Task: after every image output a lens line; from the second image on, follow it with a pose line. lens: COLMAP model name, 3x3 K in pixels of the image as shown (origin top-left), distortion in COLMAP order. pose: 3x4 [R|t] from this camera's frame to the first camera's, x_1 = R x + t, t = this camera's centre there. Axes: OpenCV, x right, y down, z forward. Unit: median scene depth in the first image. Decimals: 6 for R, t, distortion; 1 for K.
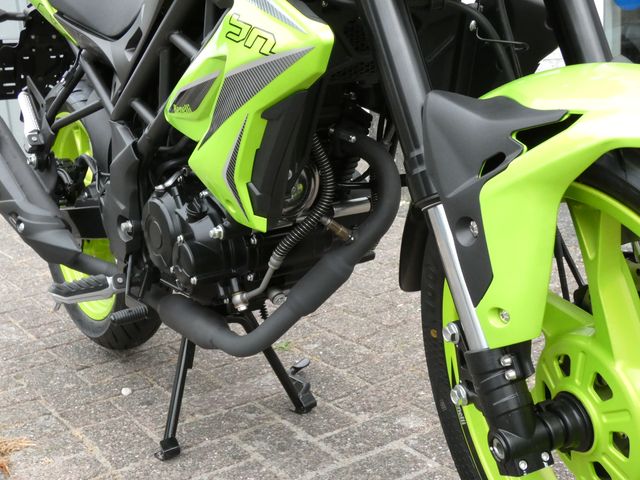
lens RADIAL K [[861.6, 0, 320.6], [0, 861.6, 242.1], [0, 0, 1]] dist [-0.011981, 0.000000]
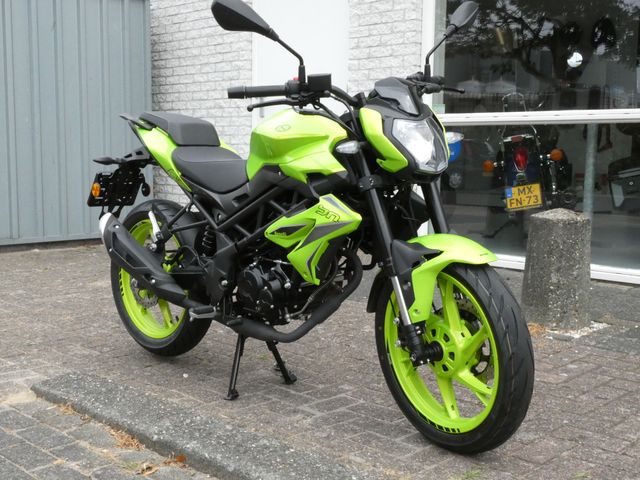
lens RADIAL K [[861.6, 0, 319.4], [0, 861.6, 239.8], [0, 0, 1]] dist [-0.011981, 0.000000]
pose [[0.978051, 0.053628, 0.201347, -0.641277], [-0.033340, 0.994139, -0.102838, 0.128386], [-0.205682, 0.093867, 0.974107, -1.647297]]
